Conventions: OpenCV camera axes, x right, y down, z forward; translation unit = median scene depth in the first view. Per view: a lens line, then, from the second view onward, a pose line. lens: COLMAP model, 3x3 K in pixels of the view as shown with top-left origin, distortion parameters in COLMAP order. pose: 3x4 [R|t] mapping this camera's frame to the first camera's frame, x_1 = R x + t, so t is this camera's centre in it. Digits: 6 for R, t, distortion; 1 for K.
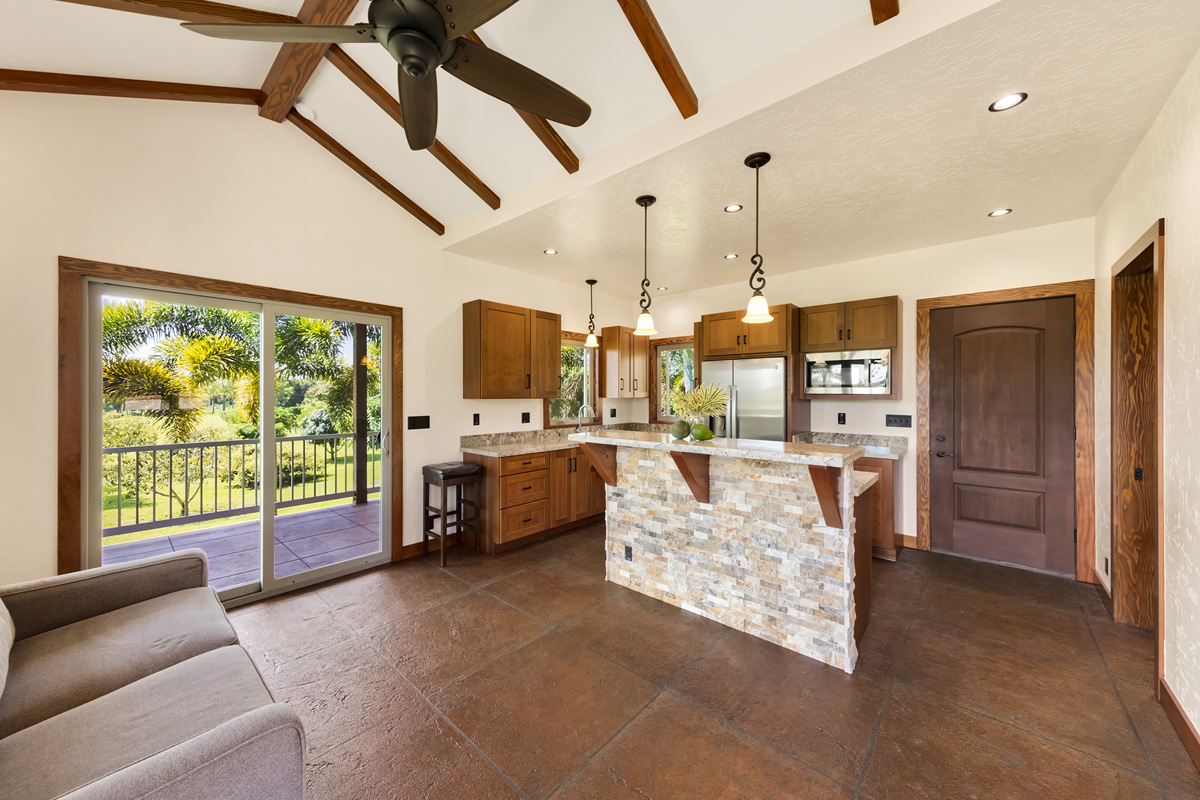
lens RADIAL K [[428.3, 0, 598.5], [0, 428.3, 394.2], [0, 0, 1]] dist [0.002233, -0.000227]
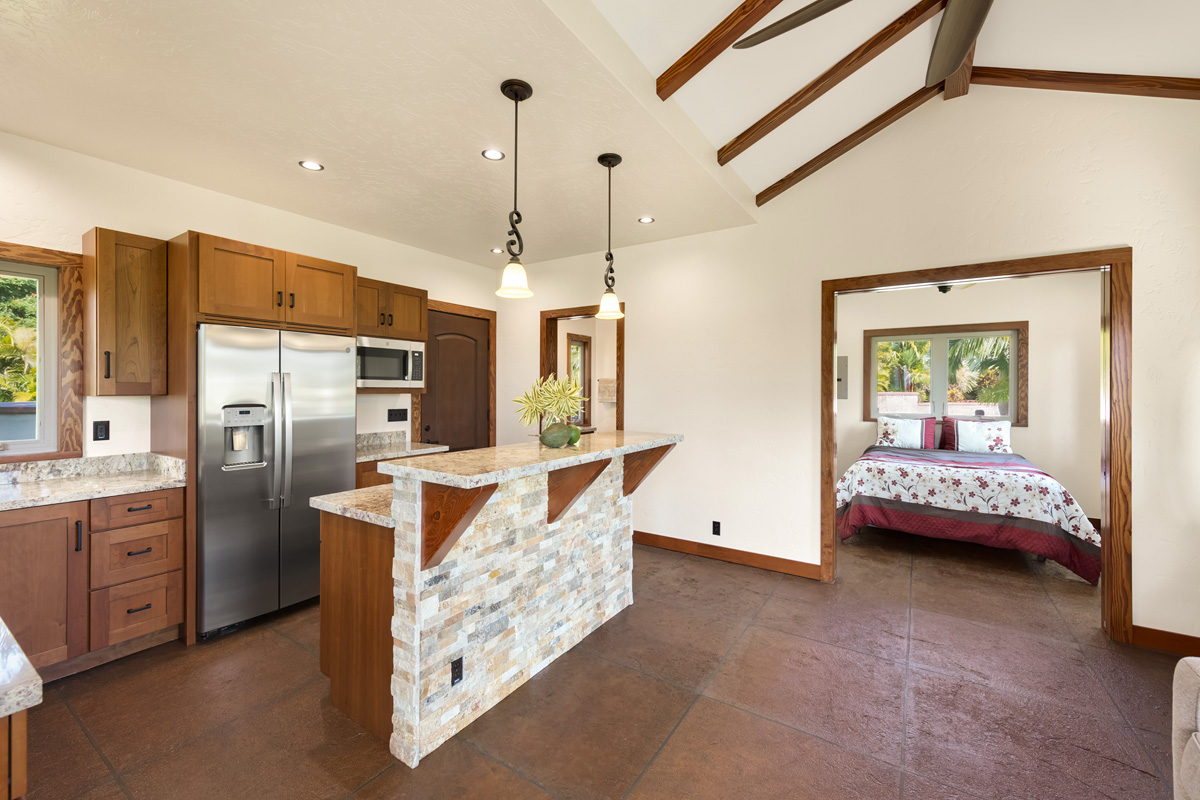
lens RADIAL K [[481.0, 0, 598.6], [0, 481.0, 394.6], [0, 0, 1]] dist [-0.001294, 0.000012]
pose [[-0.145216, -0.011803, 0.989330, -0.630374], [-0.002997, 0.999930, 0.011489, 0.001873], [-0.989395, -0.001296, -0.145241, 0.996579]]
